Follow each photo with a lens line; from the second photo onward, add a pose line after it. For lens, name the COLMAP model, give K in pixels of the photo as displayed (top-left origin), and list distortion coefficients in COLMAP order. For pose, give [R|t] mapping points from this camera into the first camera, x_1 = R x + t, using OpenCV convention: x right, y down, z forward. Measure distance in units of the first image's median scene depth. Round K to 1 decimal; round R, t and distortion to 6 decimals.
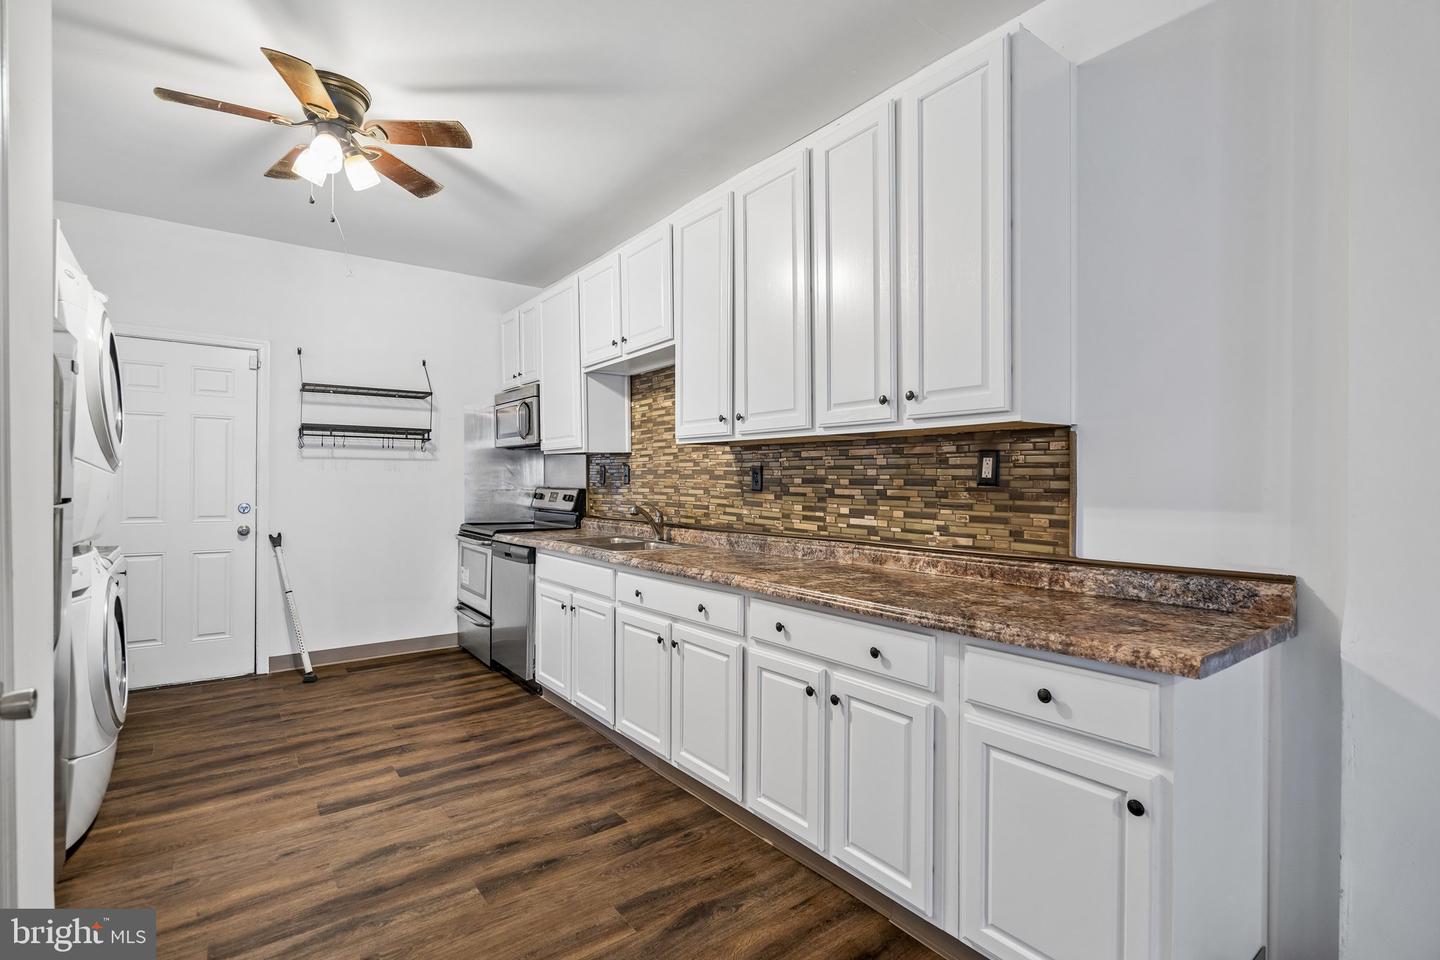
lens RADIAL K [[666.4, 0, 720.0], [0, 666.4, 480.0], [0, 0, 1]] dist [-0.000820, 0.001004]
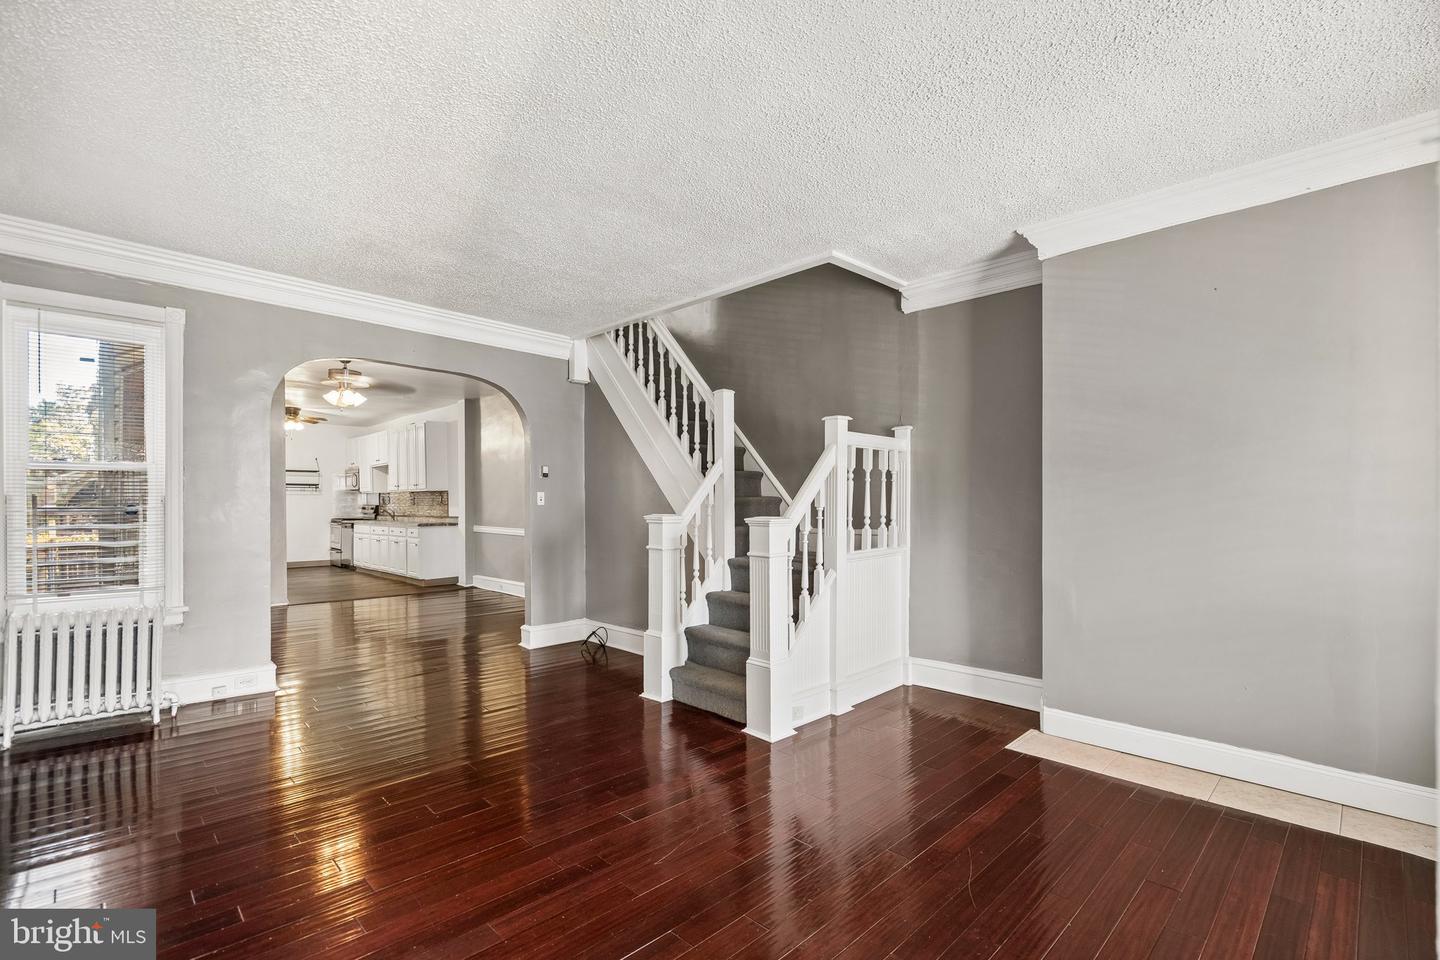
lens RADIAL K [[652.3, 0, 705.1], [0, 652.3, 497.0], [0, 0, 1]] dist [0.008388, 0.000495]
pose [[0.993716, -0.009025, 0.111563, 1.250448], [0.009402, 0.999952, -0.002853, -0.000215], [-0.111532, 0.003884, 0.993753, -2.745351]]
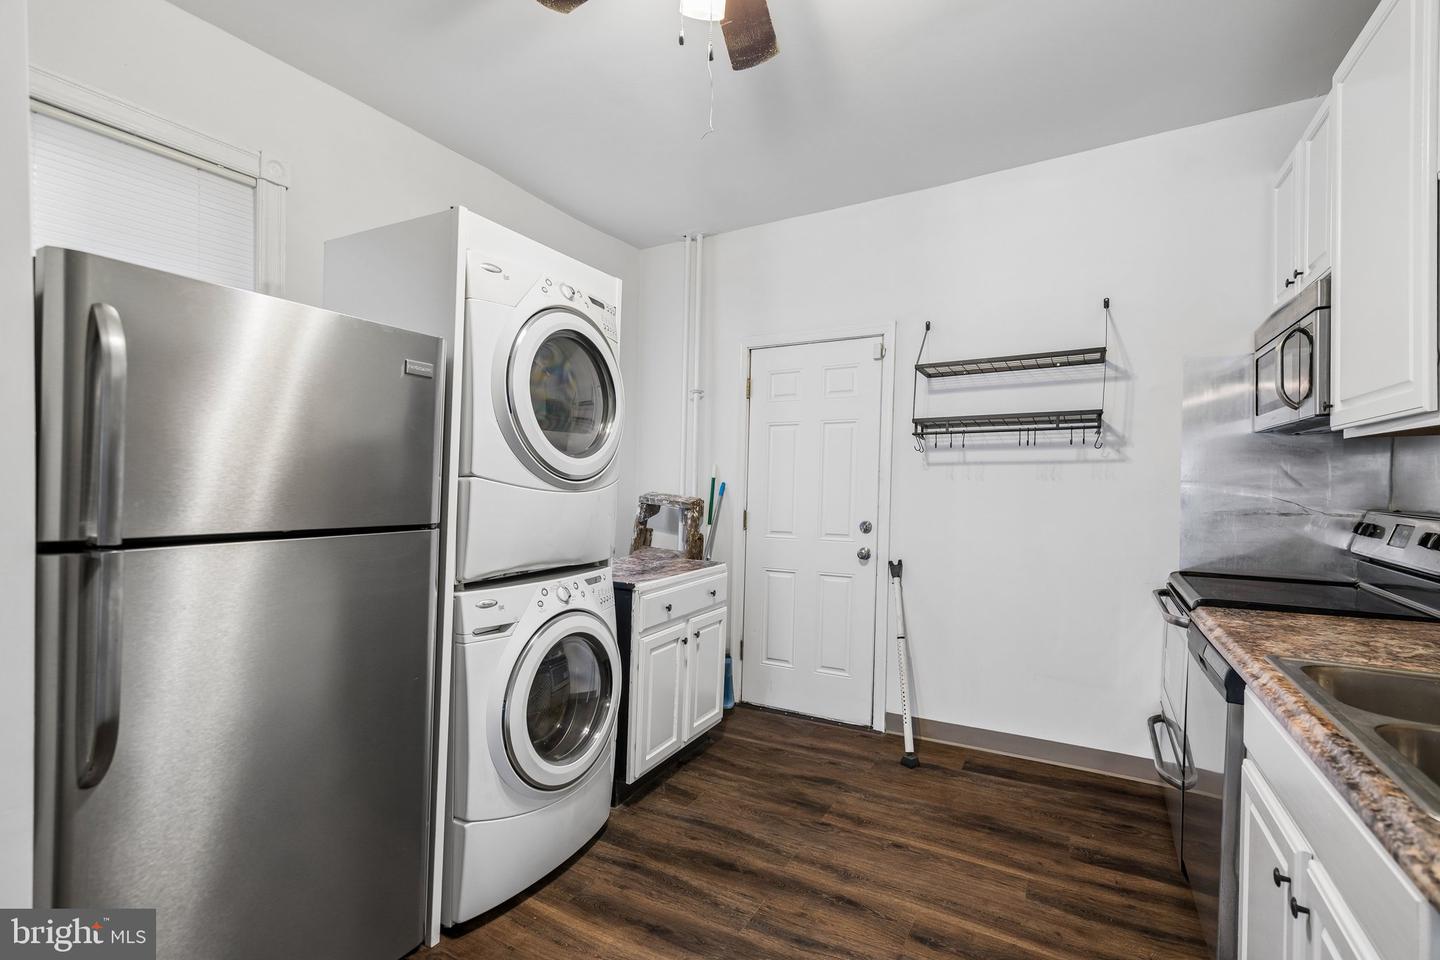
lens RADIAL K [[652.3, 0, 705.1], [0, 652.3, 497.0], [0, 0, 1]] dist [0.008388, 0.000495]
pose [[0.387308, 0.014403, -0.921838, -0.044097], [0.003719, 0.999845, 0.017185, -0.013814], [0.921943, -0.010084, 0.387194, 0.651765]]
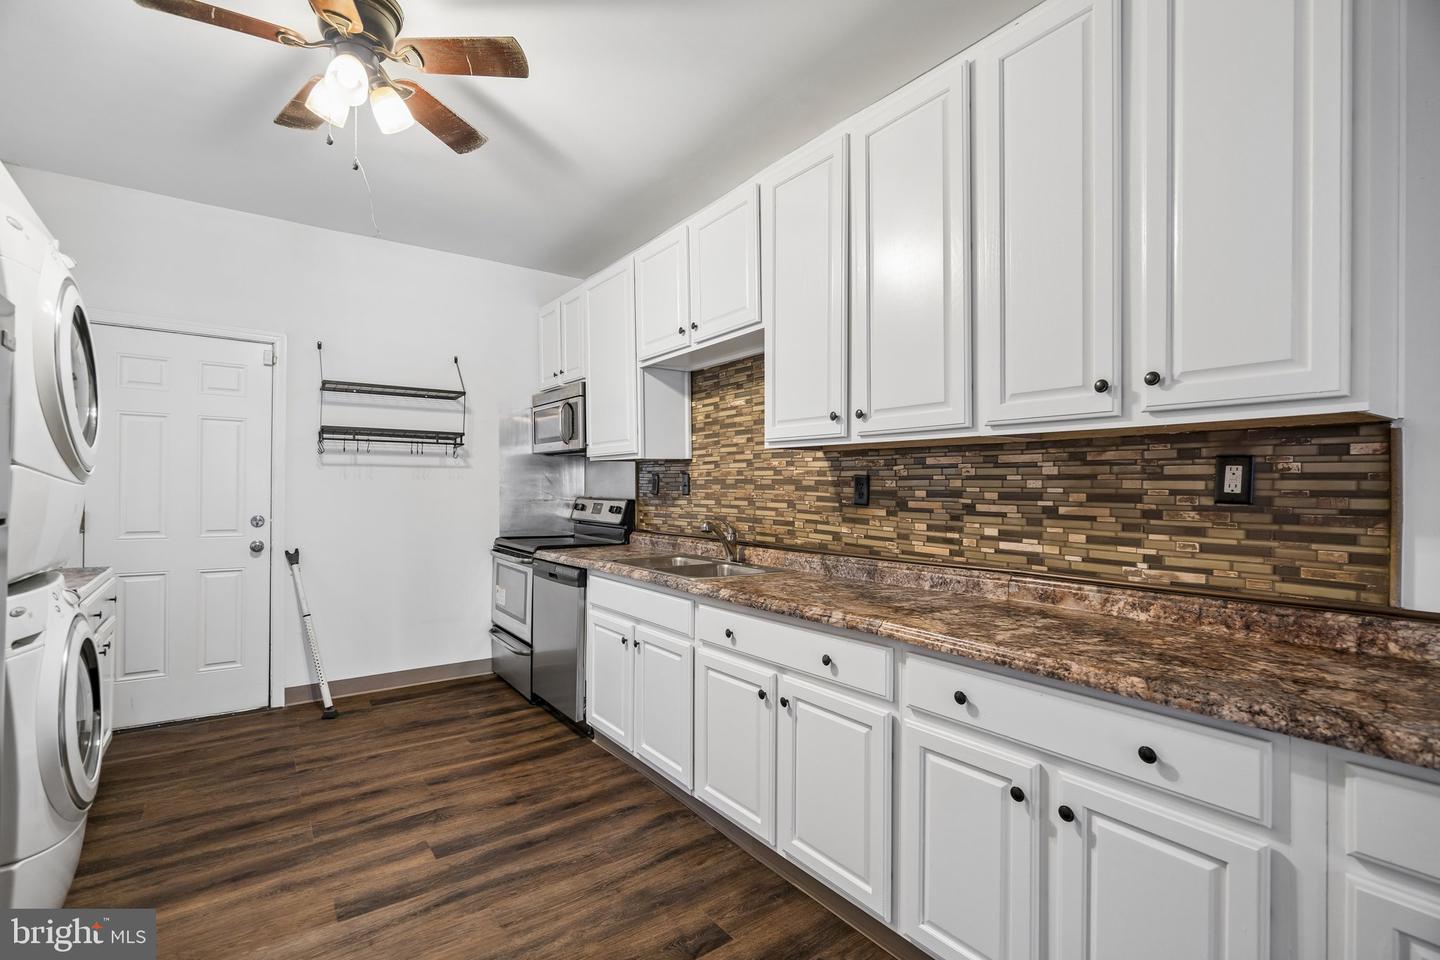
lens RADIAL K [[650.0, 0, 715.5], [0, 650.0, 486.7], [0, 0, 1]] dist [0.000526, 0.000265]
pose [[0.999750, 0.002203, -0.022238, -0.108964], [-0.002210, 0.999998, -0.000261, -0.006170], [0.022237, 0.000311, 0.999753, 0.190319]]
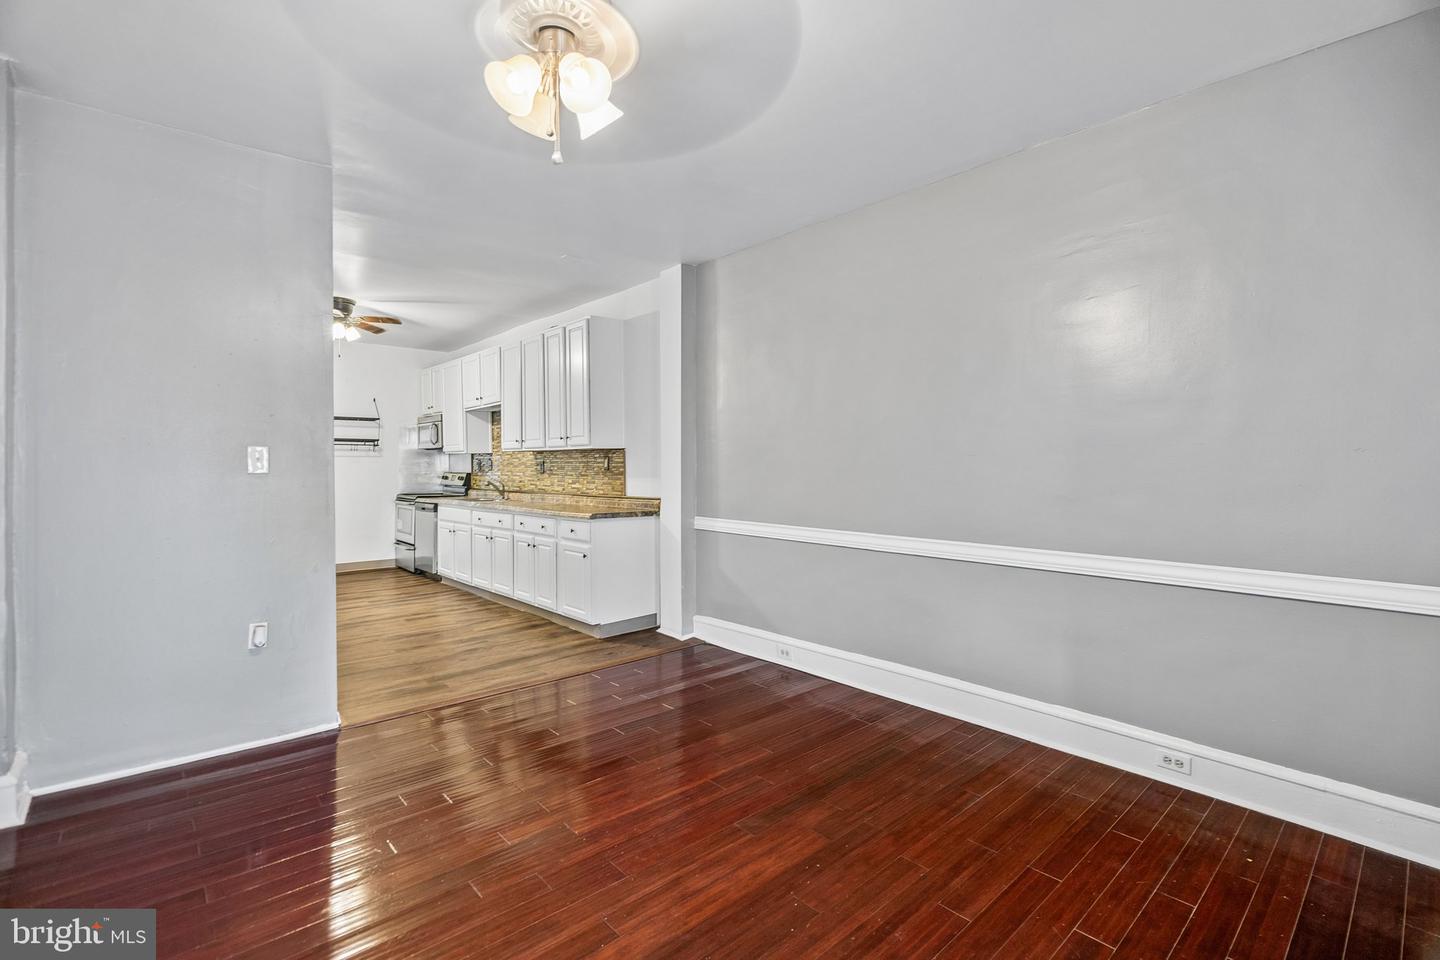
lens RADIAL K [[655.4, 0, 710.7], [0, 655.4, 460.2], [0, 0, 1]] dist [-0.000896, 0.000210]
pose [[0.996954, -0.005083, 0.077827, 0.431727], [0.005631, 0.999961, -0.006827, -0.007560], [-0.077789, 0.007244, 0.996944, -1.127557]]
